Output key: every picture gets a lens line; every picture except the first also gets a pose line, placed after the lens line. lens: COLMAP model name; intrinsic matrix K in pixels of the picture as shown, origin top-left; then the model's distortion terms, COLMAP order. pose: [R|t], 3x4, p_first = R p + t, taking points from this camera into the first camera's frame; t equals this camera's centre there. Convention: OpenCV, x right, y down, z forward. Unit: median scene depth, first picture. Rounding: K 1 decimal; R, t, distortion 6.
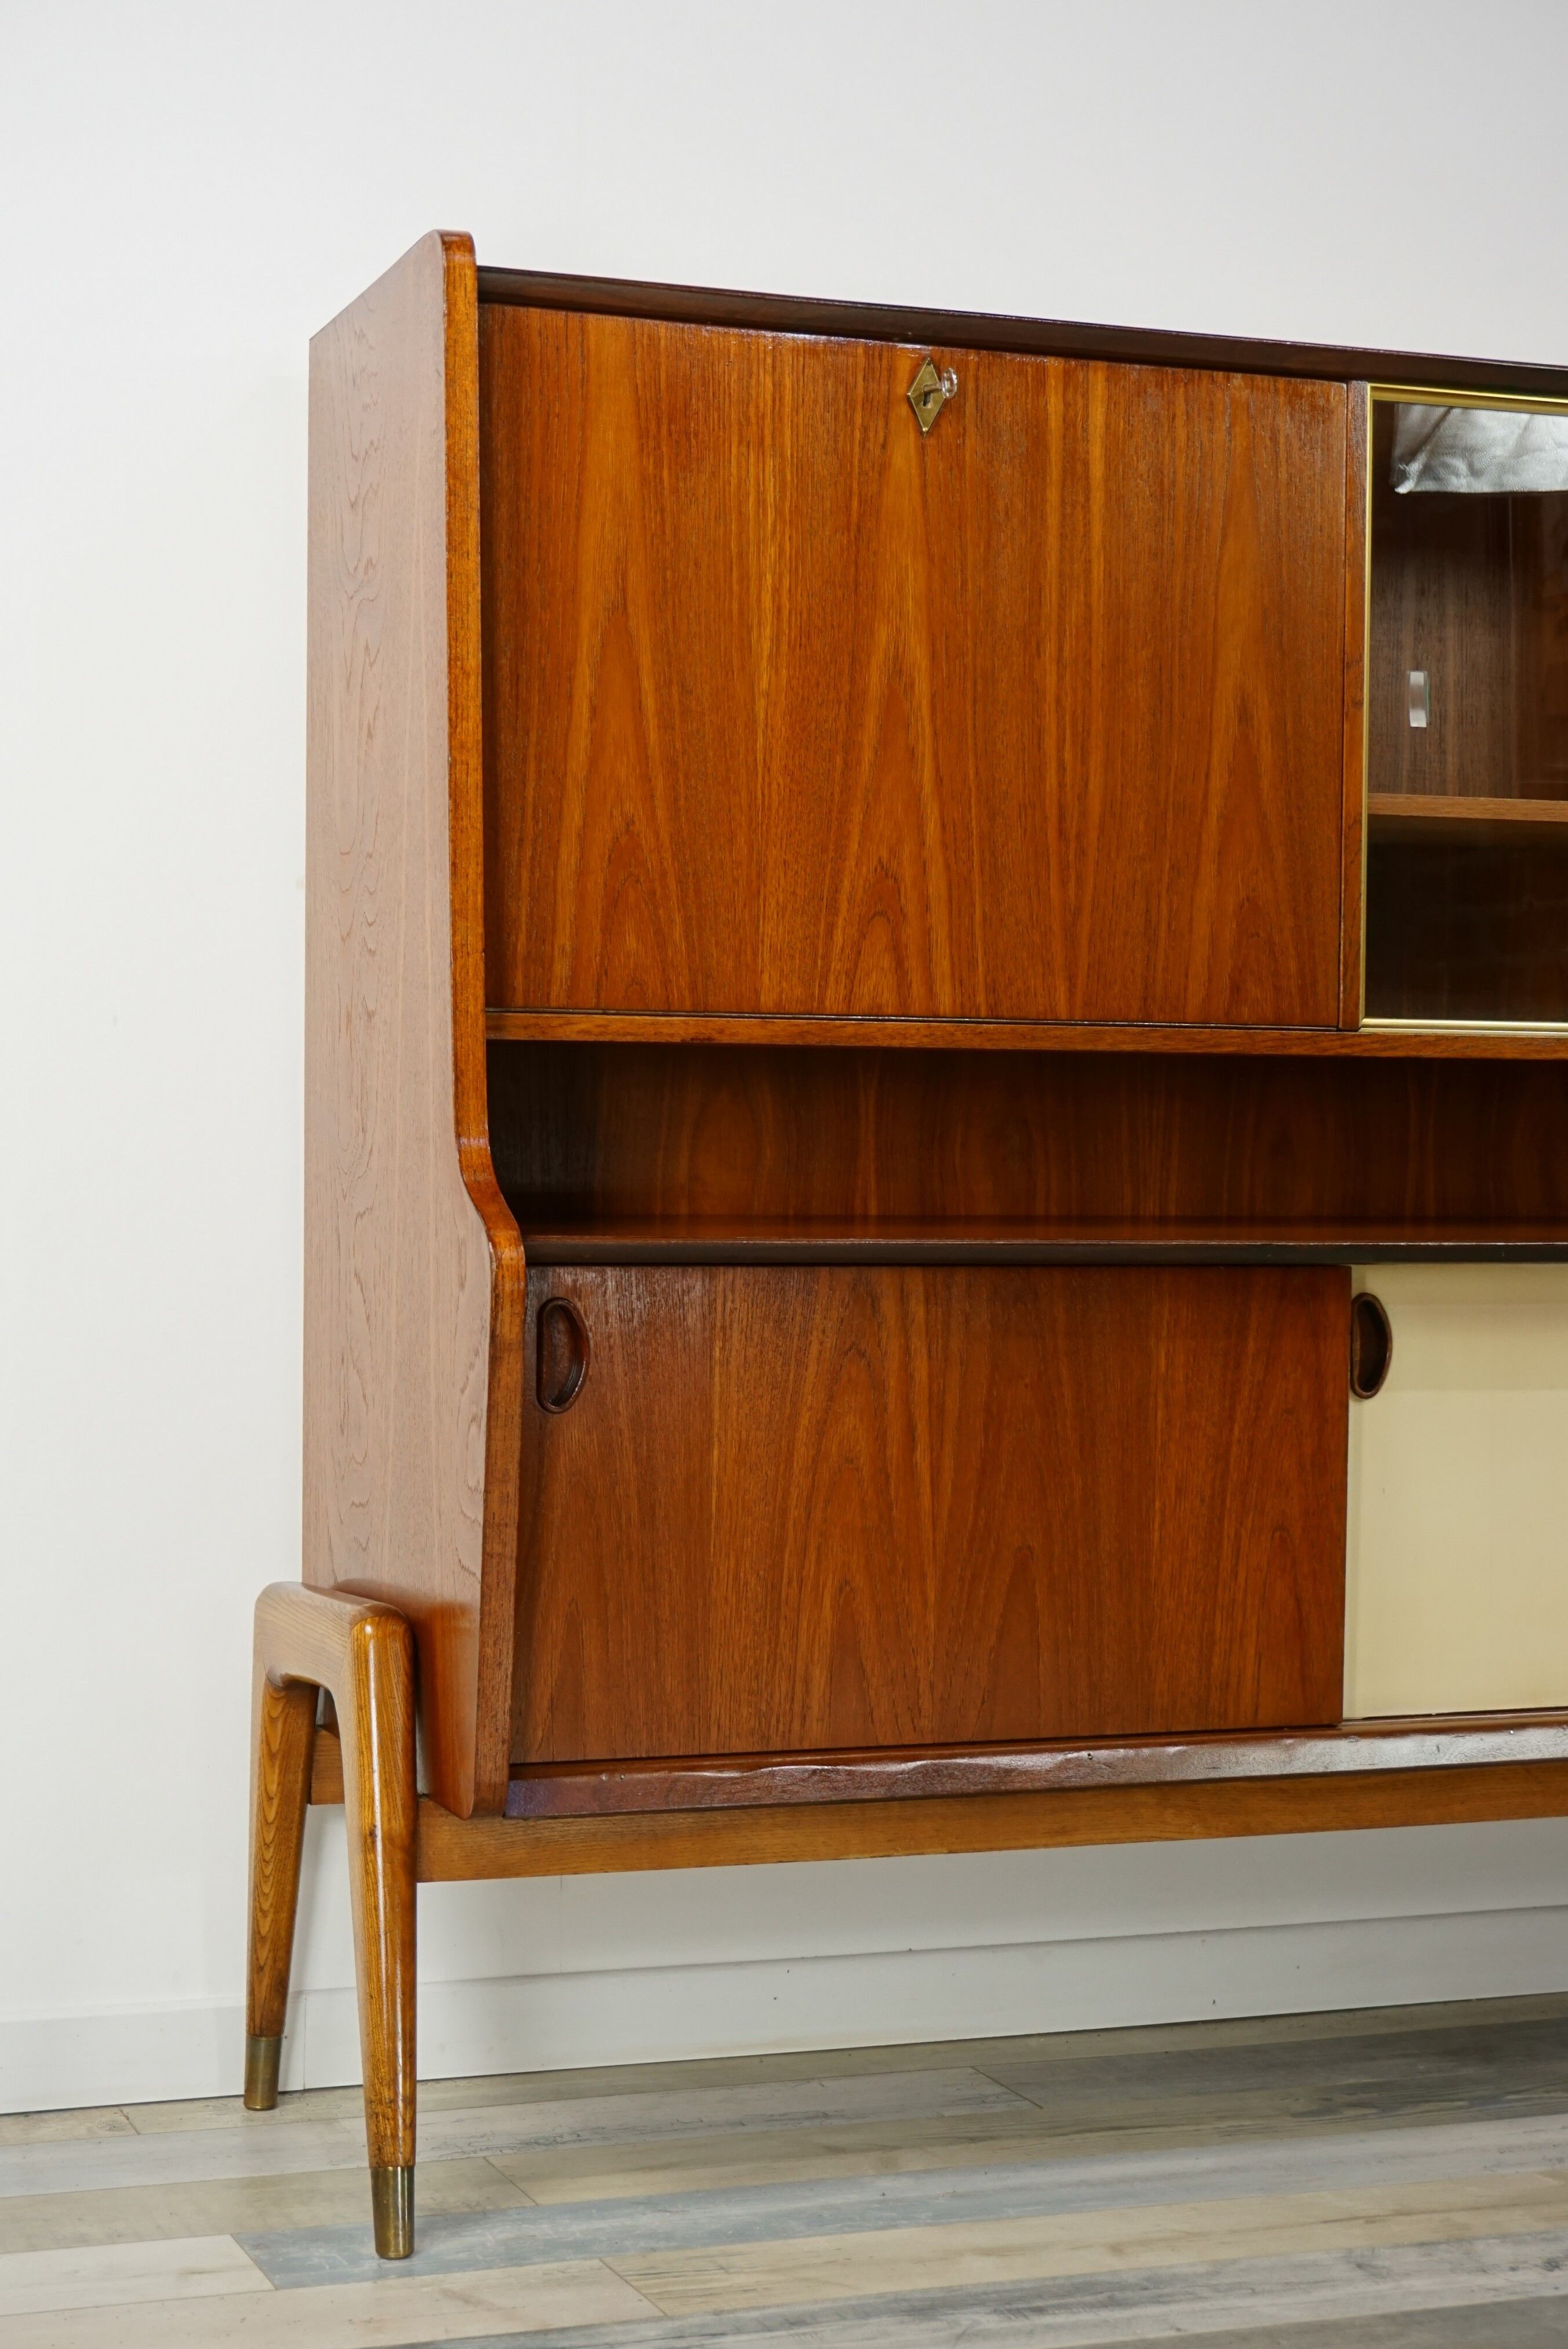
lens RADIAL K [[3874.1, 0, 784.0], [0, 3874.1, 1174.5], [0, 0, 1]] dist [0.013194, -0.127899]
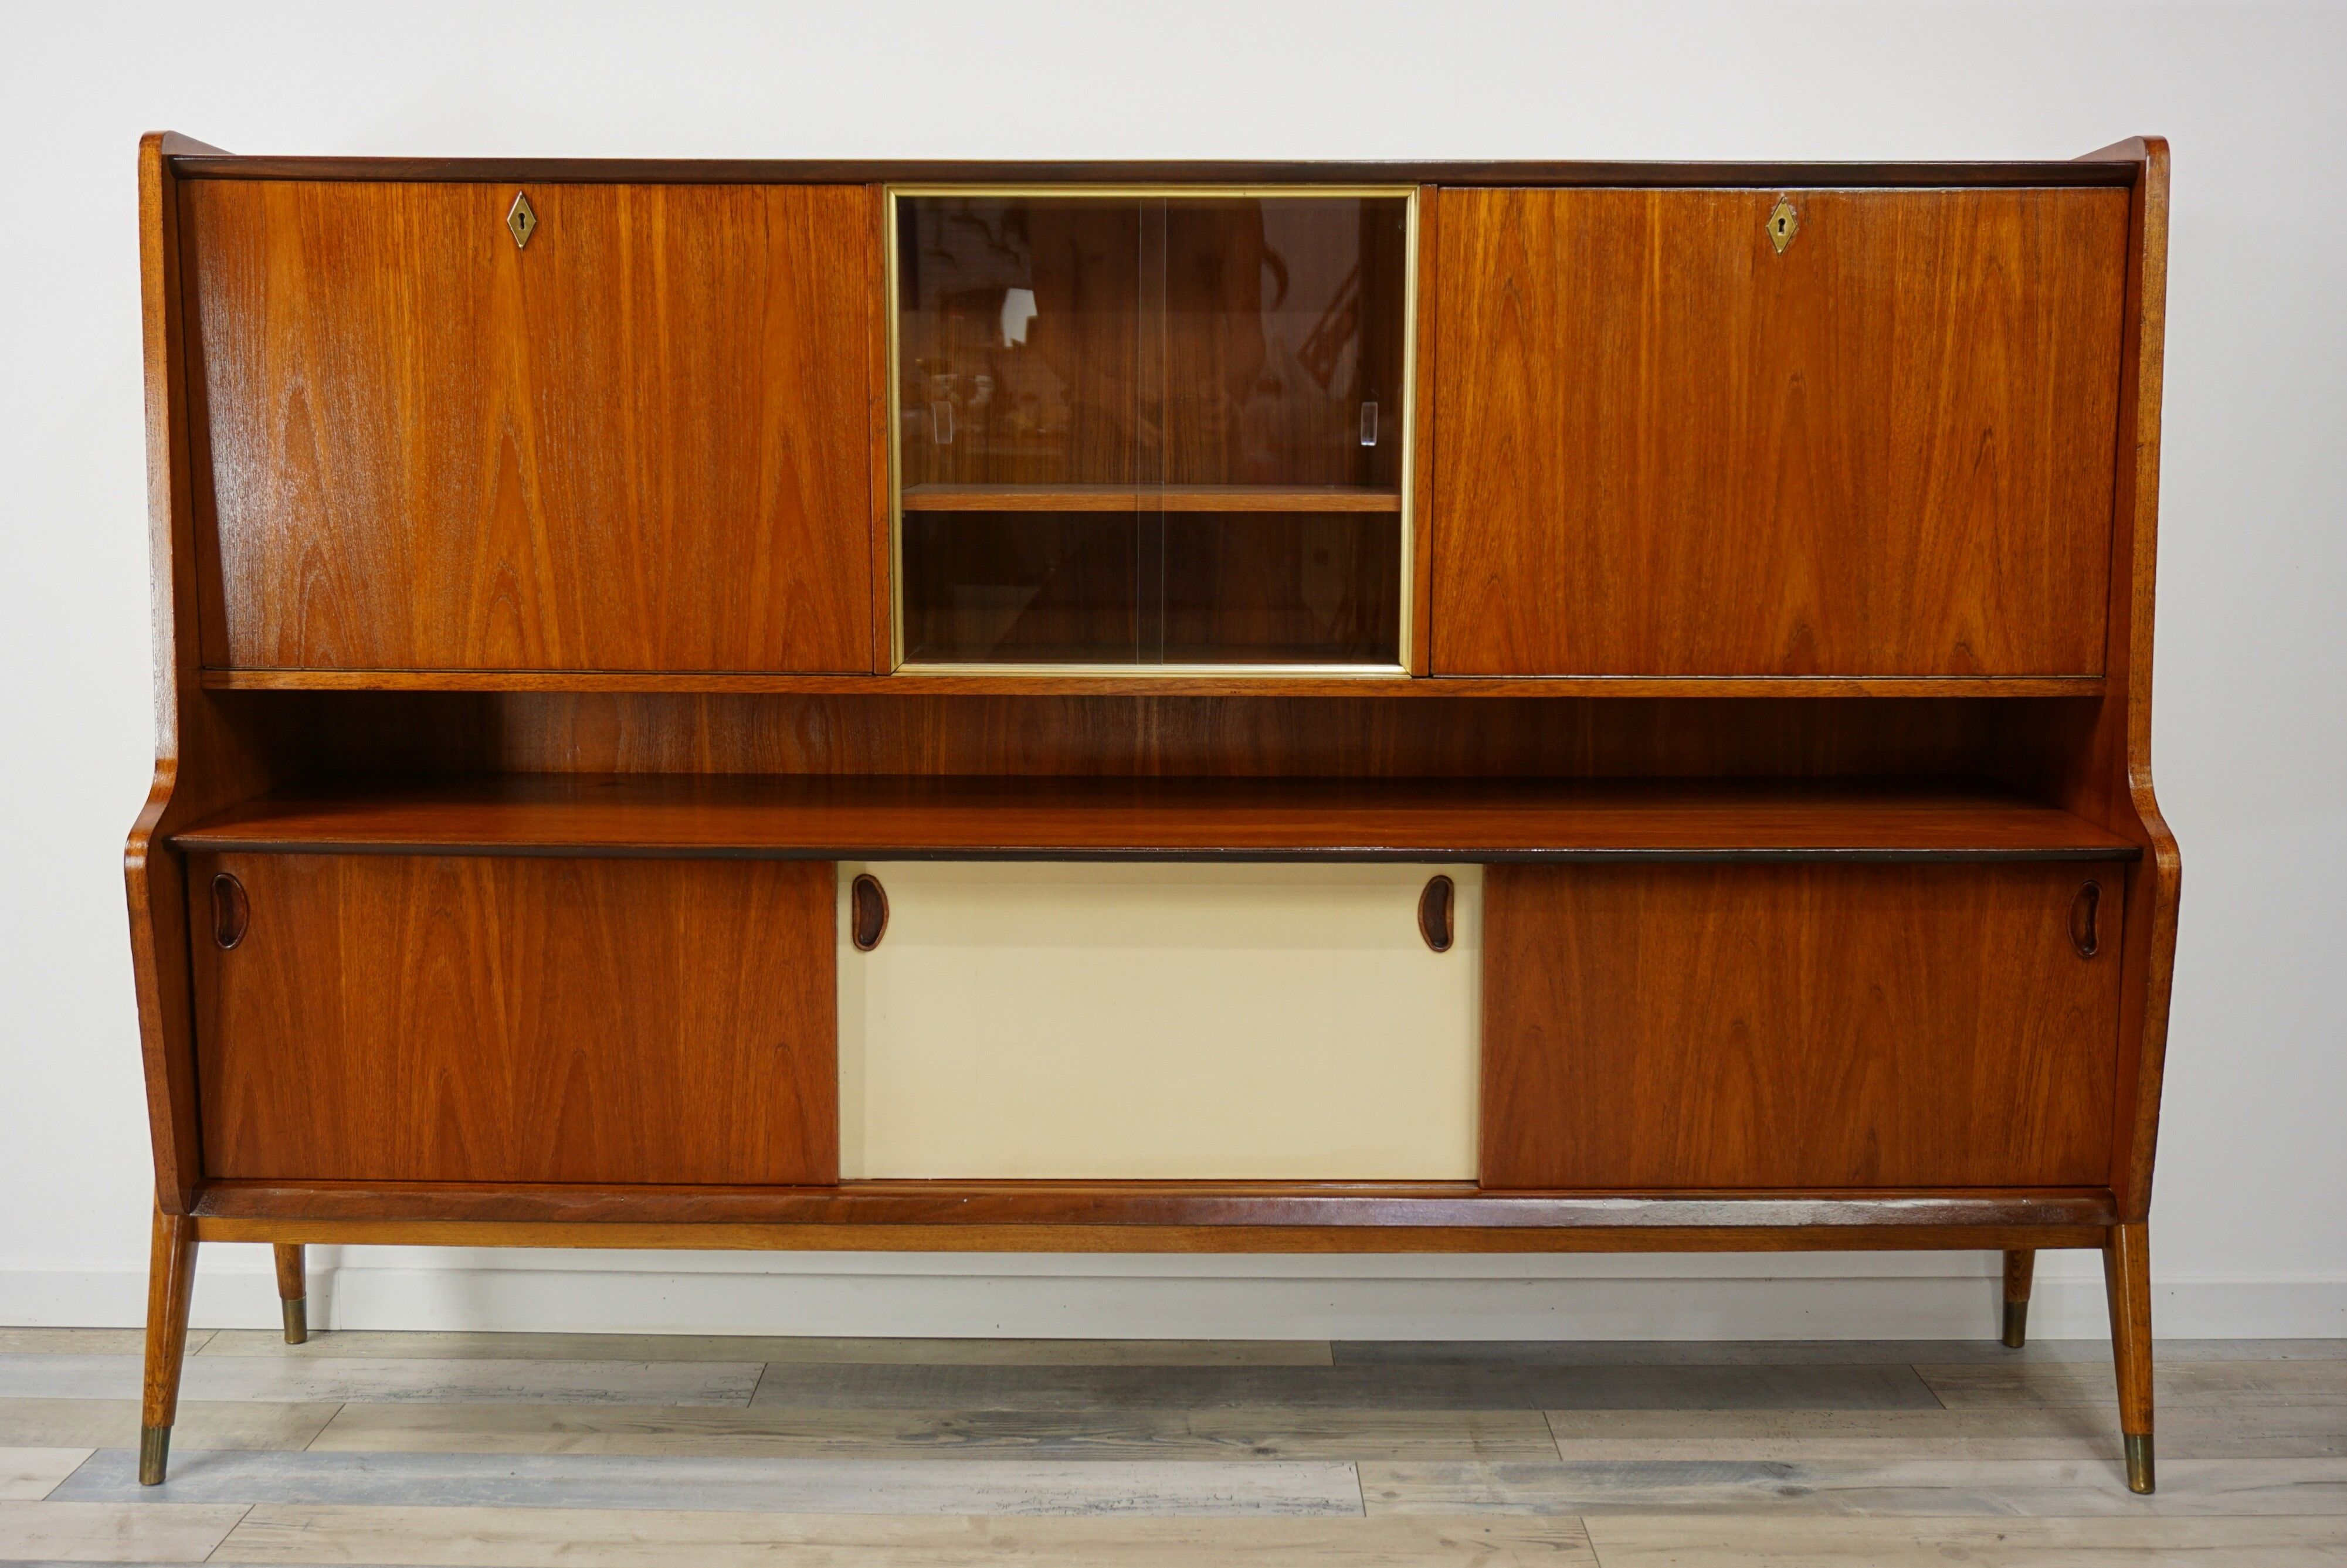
lens RADIAL K [[2541.9, 0, 1163.1], [0, 2541.9, 786.9], [0, 0, 1]] dist [-0.011023, 0.006066]
pose [[0.932737, 0.043825, -0.357885, 0.583771], [0.000359, 0.992472, 0.122470, -0.112260], [0.360558, -0.114360, 0.925700, 0.225387]]
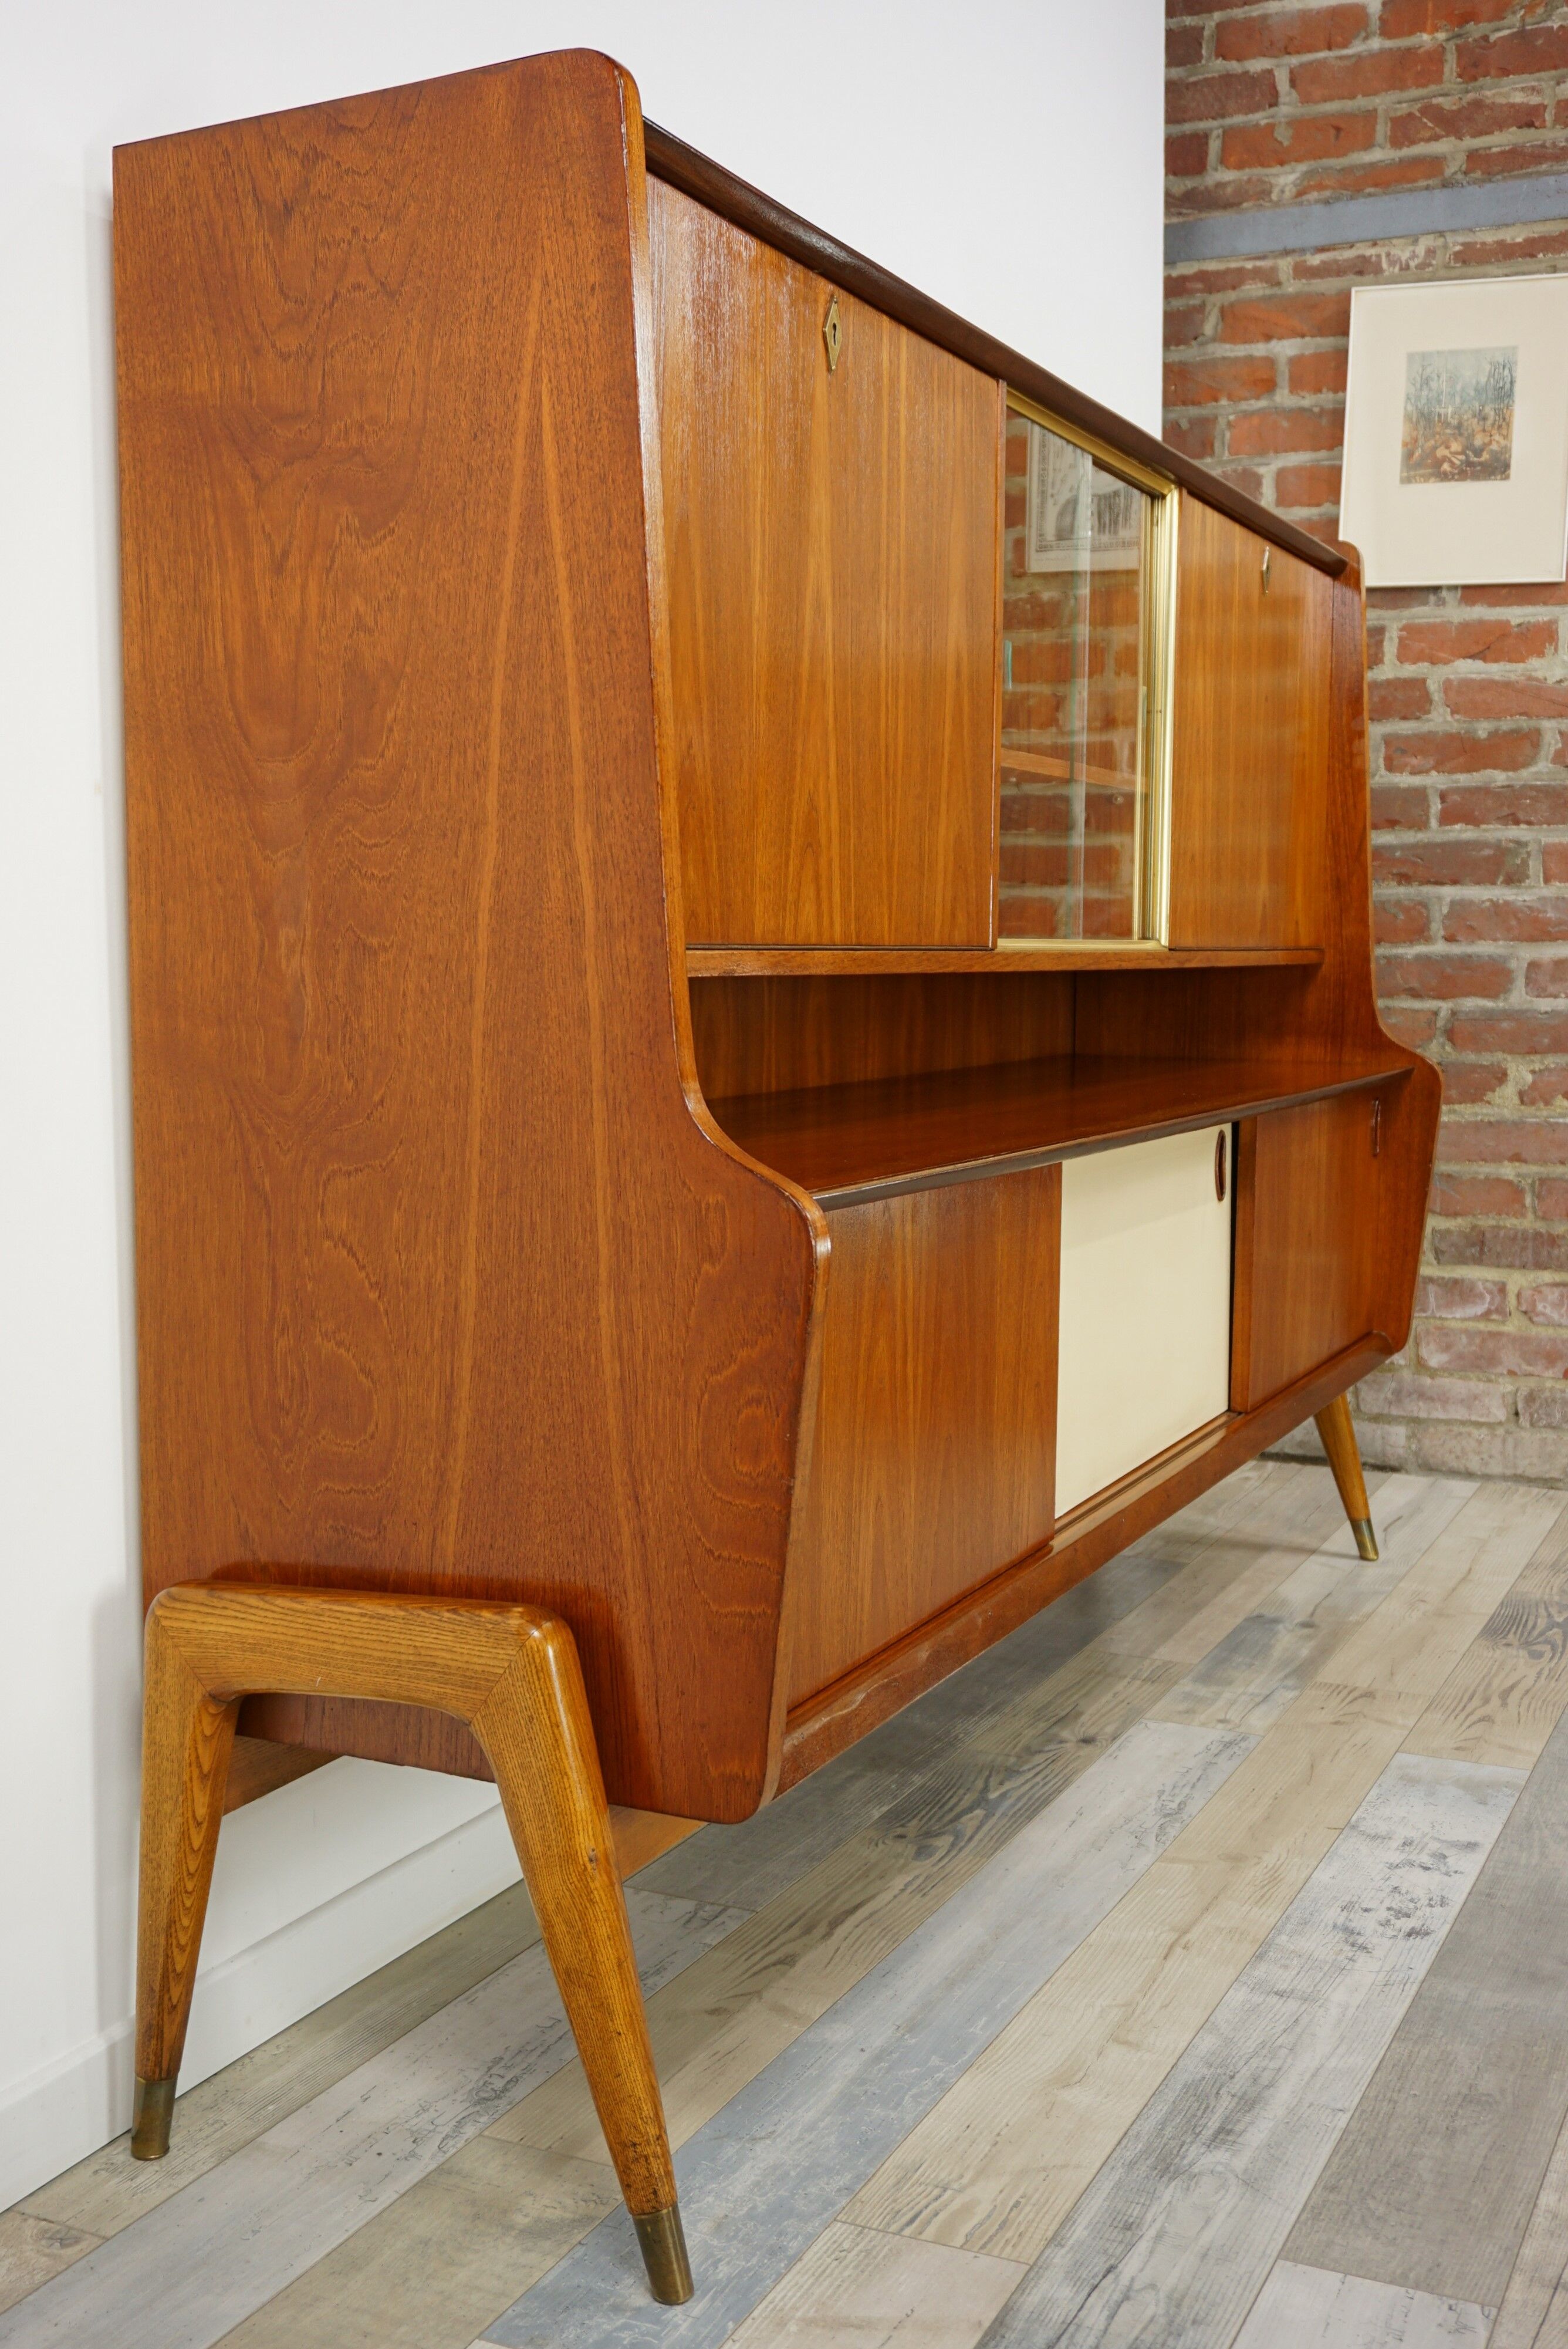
lens RADIAL K [[2458.8, 0, 786.0], [0, 2458.8, 1184.4], [0, 0, 1]] dist [-0.001292, 0.019808]
pose [[0.721252, -0.073910, 0.688719, -0.436677], [0.014186, 0.995659, 0.091992, -0.038079], [-0.692528, -0.056579, 0.719169, 0.533151]]
